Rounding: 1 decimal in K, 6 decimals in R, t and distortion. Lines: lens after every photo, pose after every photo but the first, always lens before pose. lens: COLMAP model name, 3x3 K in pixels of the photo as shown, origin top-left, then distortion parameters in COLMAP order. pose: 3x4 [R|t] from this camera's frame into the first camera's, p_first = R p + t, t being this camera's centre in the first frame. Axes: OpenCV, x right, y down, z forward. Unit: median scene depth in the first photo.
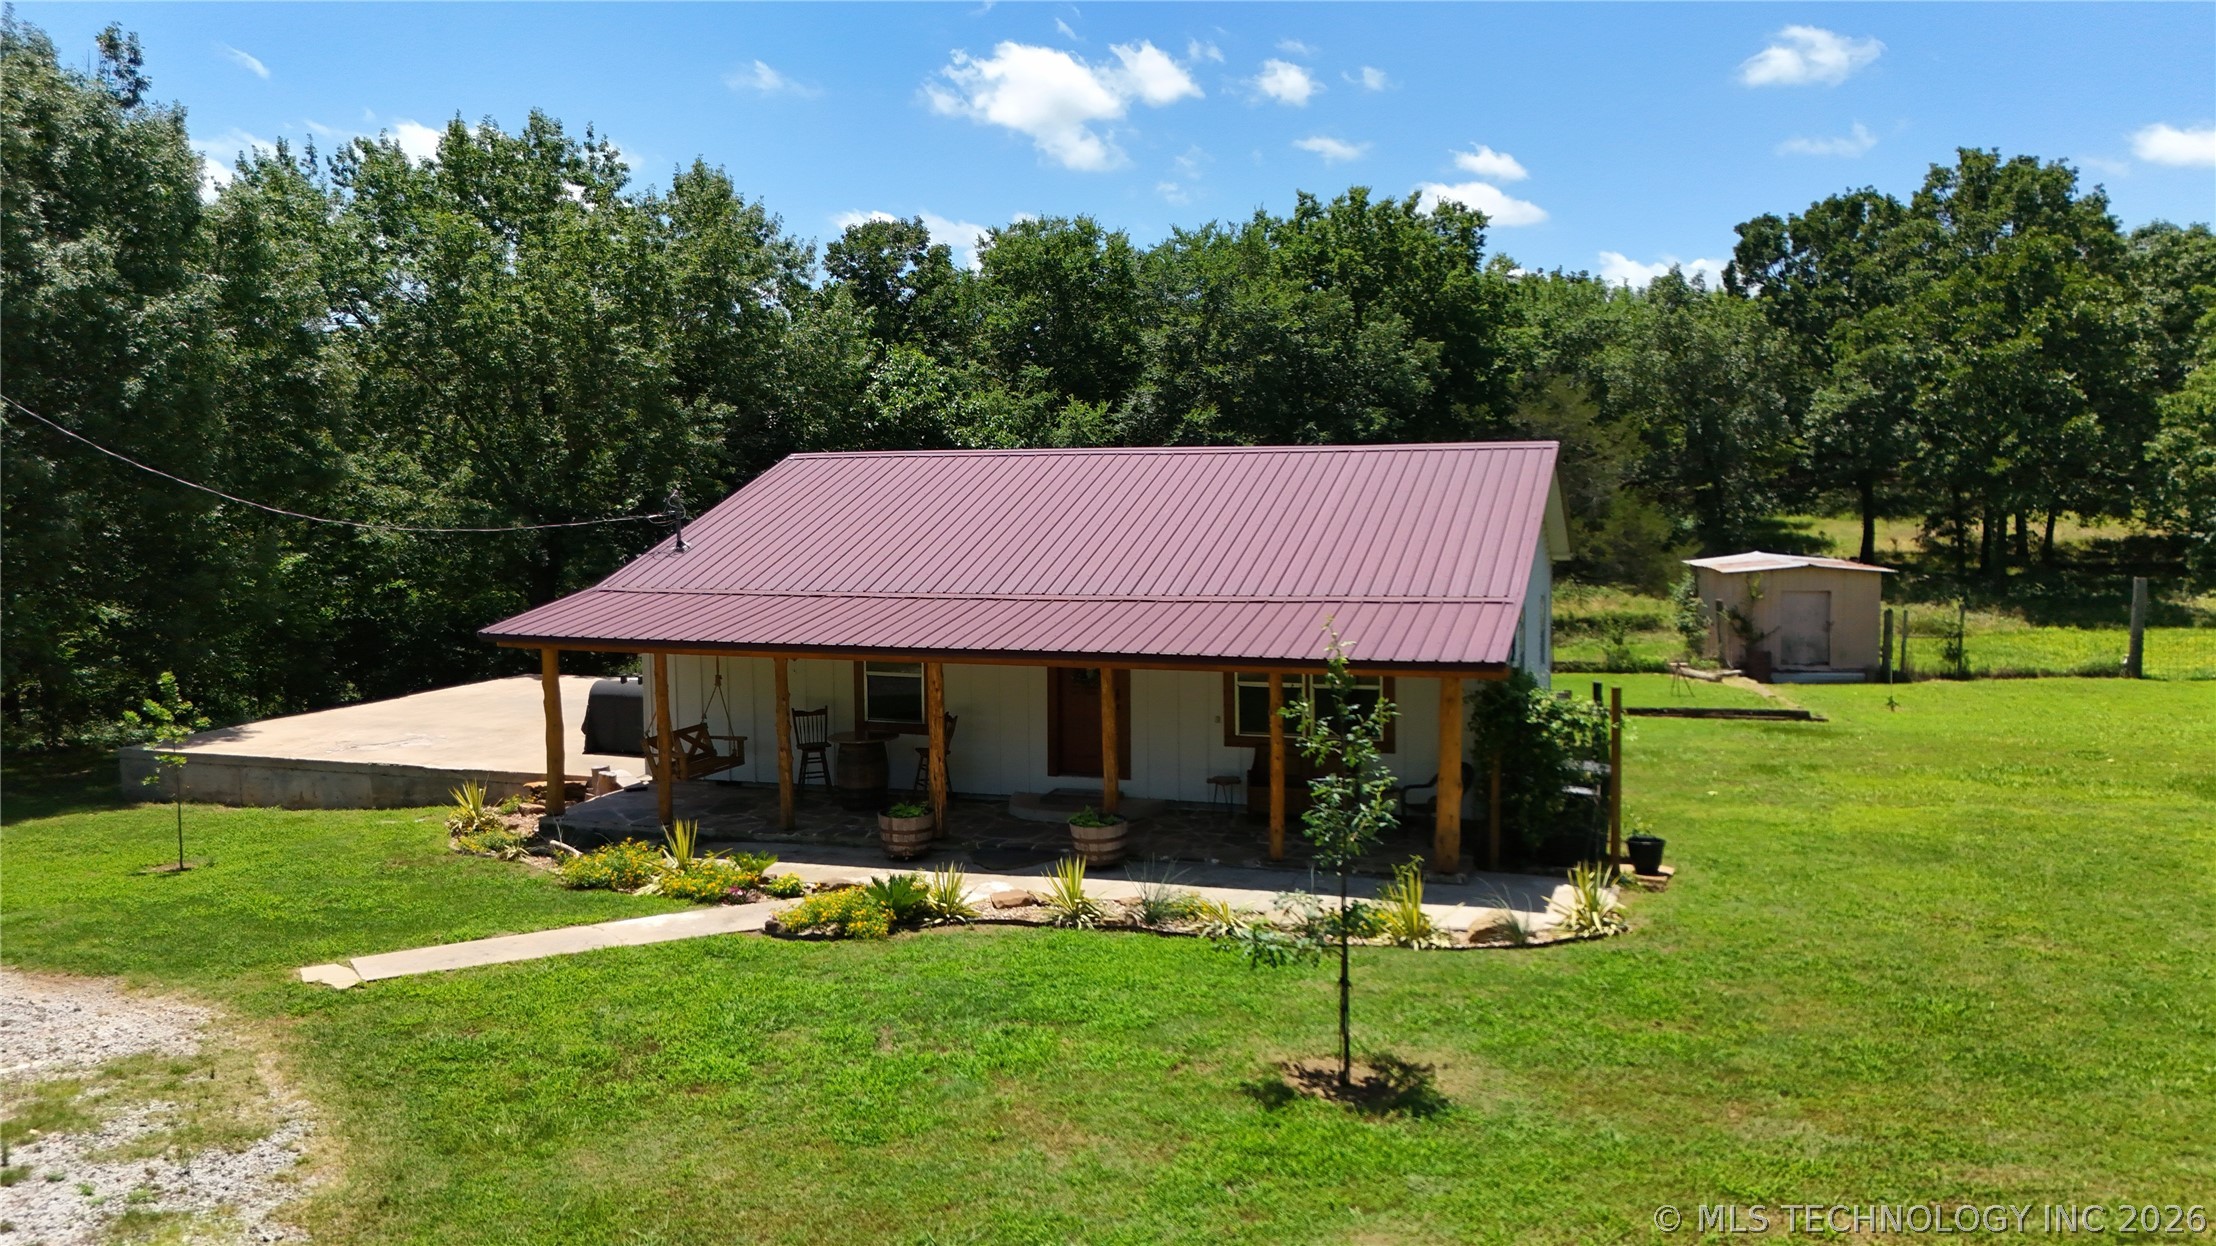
lens RADIAL K [[1608.5, 0, 1150.4], [0, 1608.5, 625.3], [0, 0, 1]] dist [0.065281, -0.054169]
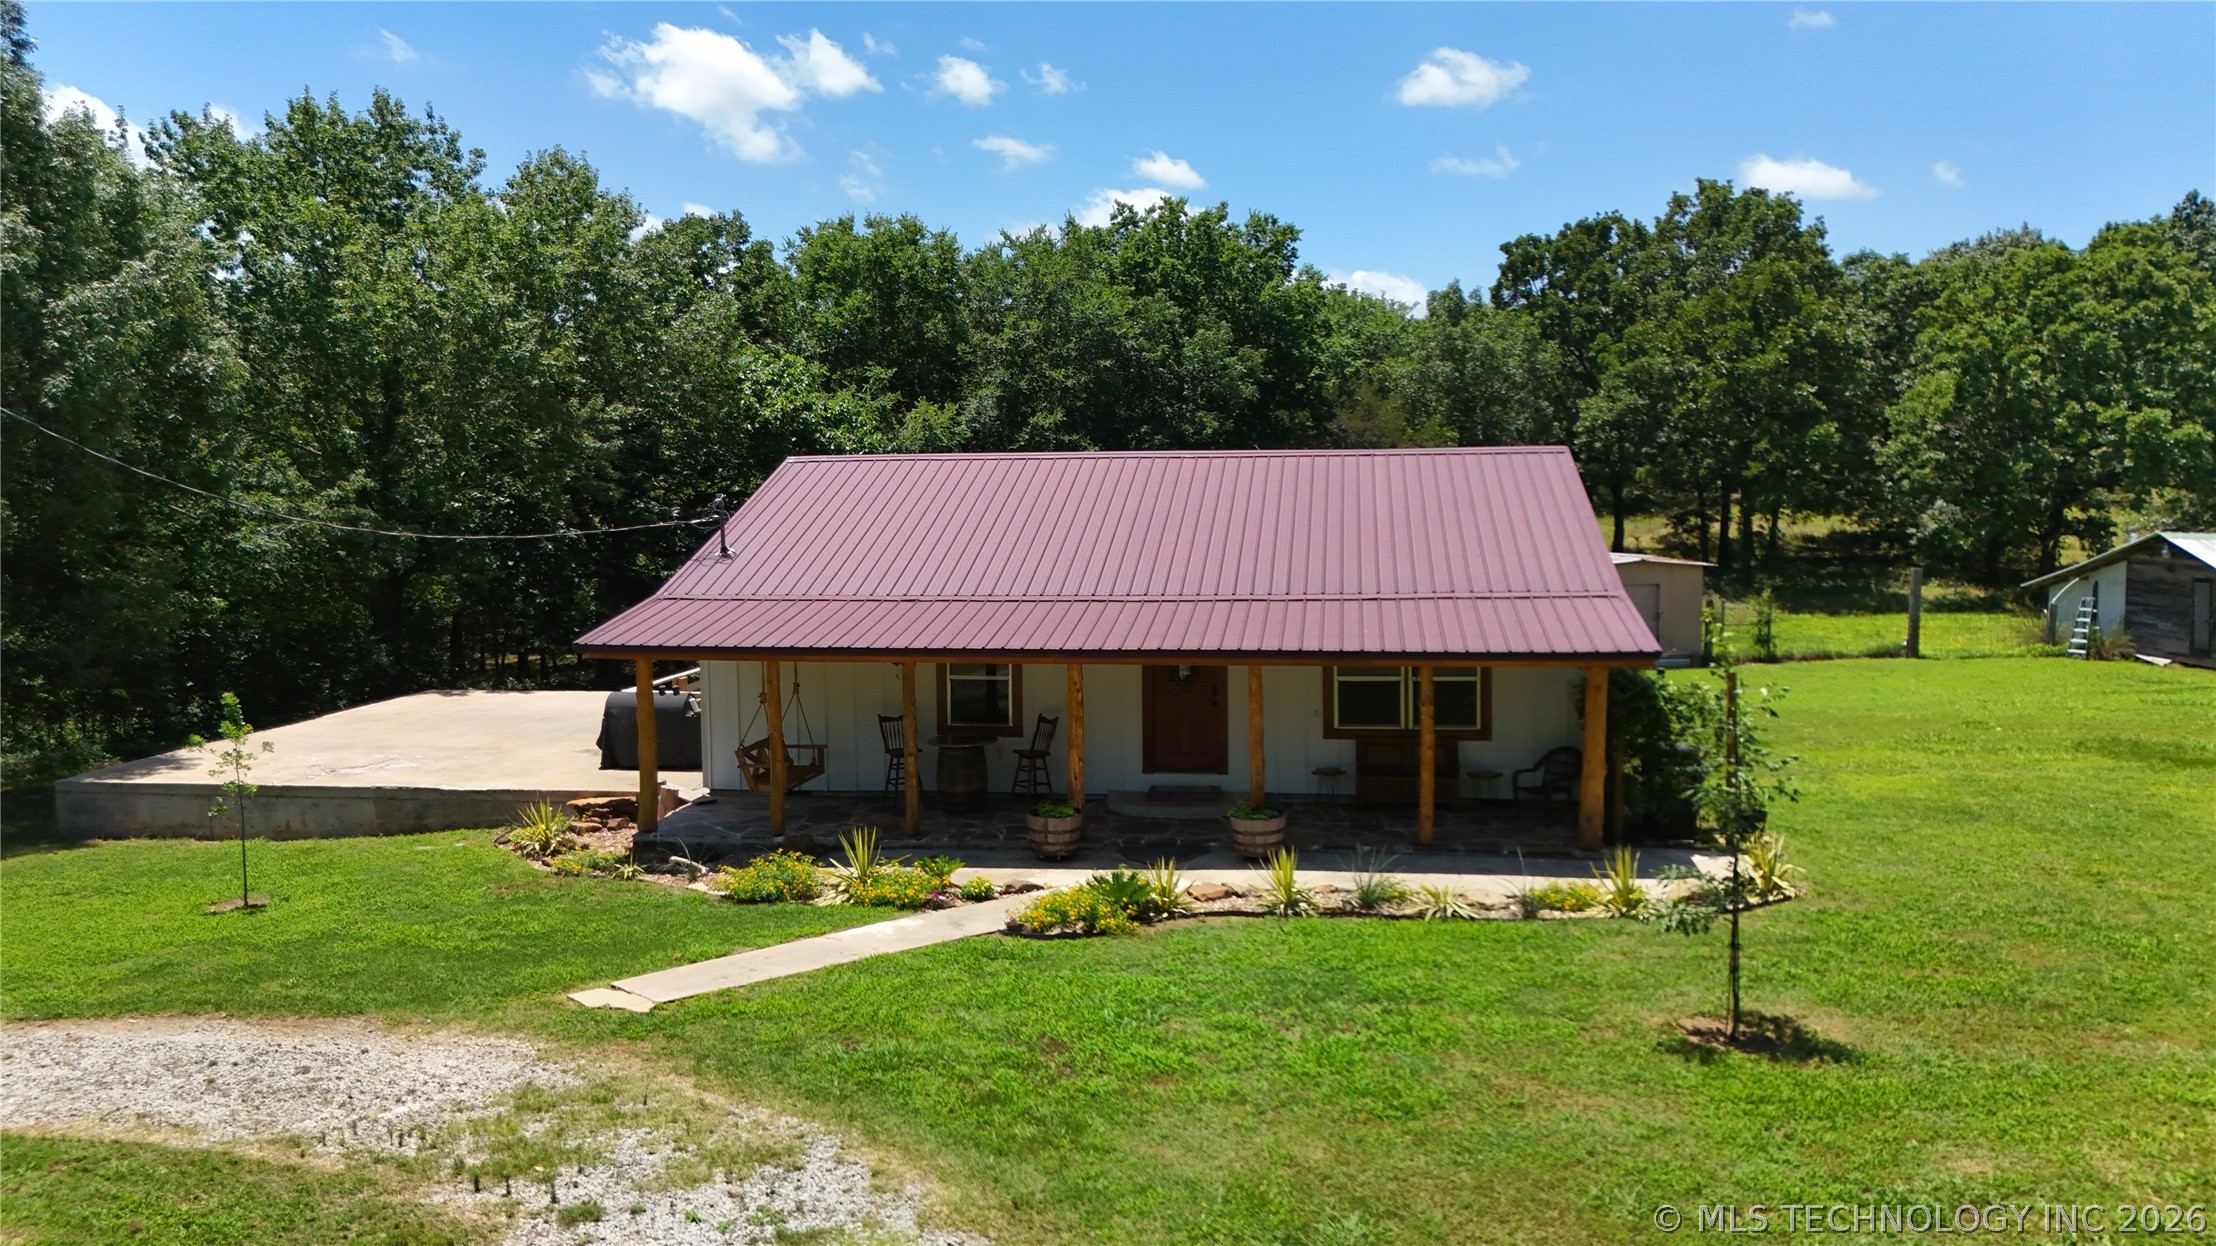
lens RADIAL K [[1599.2, 0, 1136.6], [0, 1599.2, 627.2], [0, 0, 1]] dist [0.086922, -0.104605]
pose [[0.982978, -0.018335, 0.182805, -0.151272], [0.018354, 0.999830, 0.001588, -0.000418], [-0.182803, 0.001795, 0.983148, 0.002170]]
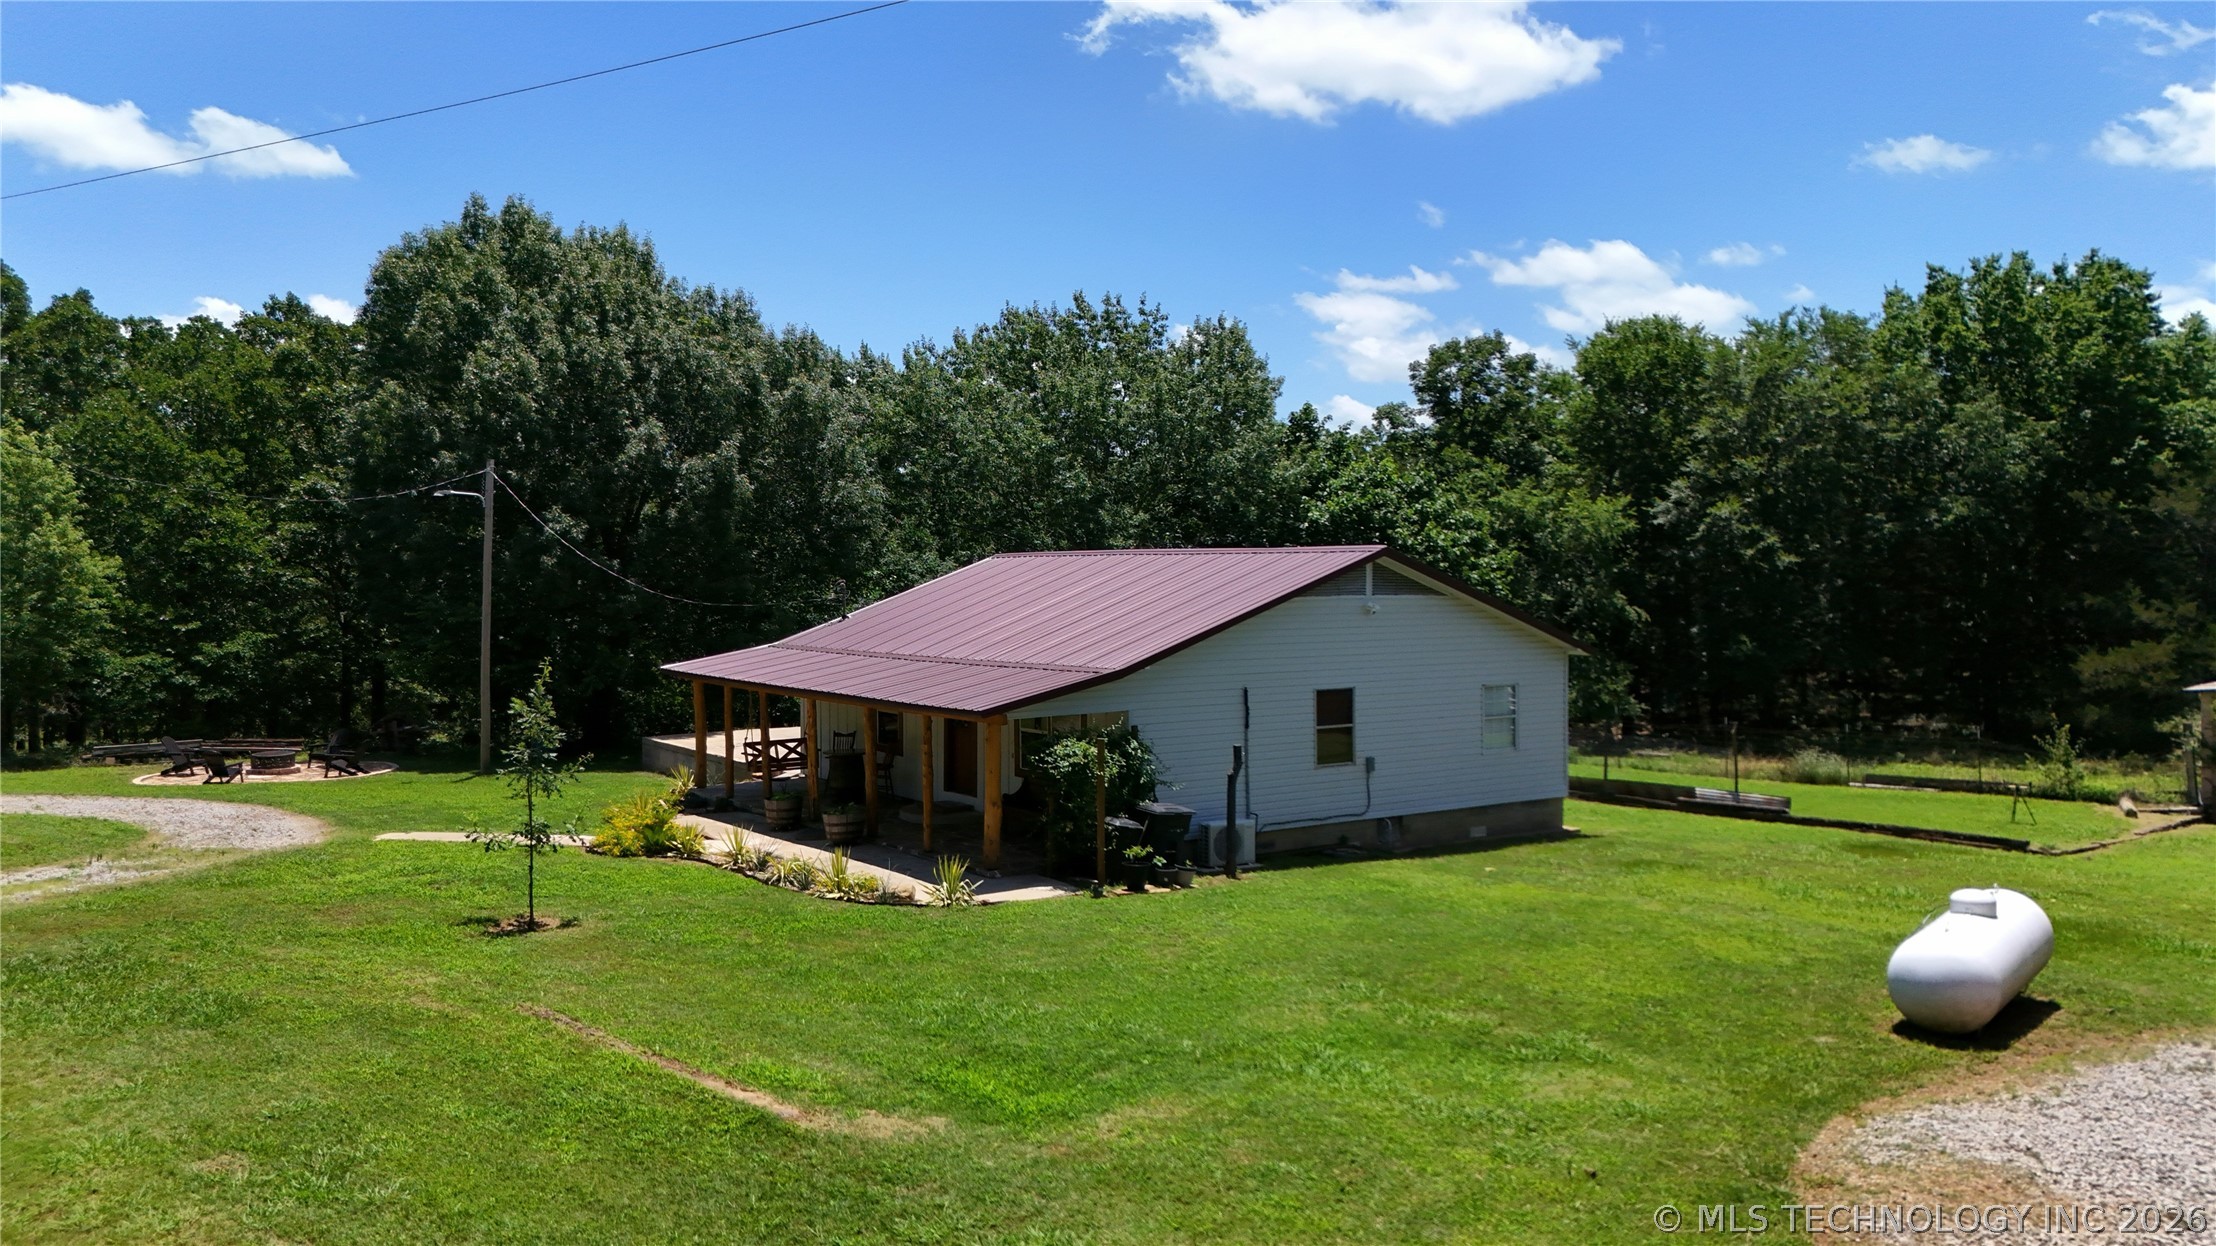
lens RADIAL K [[1611.2, 0, 1108.0], [0, 1611.2, 623.0], [0, 0, 1]] dist [0.003680, -0.002317]
pose [[0.787869, 0.020784, -0.615492, 0.515816], [-0.059205, 0.997357, -0.042108, 0.001680], [0.612990, 0.069615, 0.787018, 0.014889]]
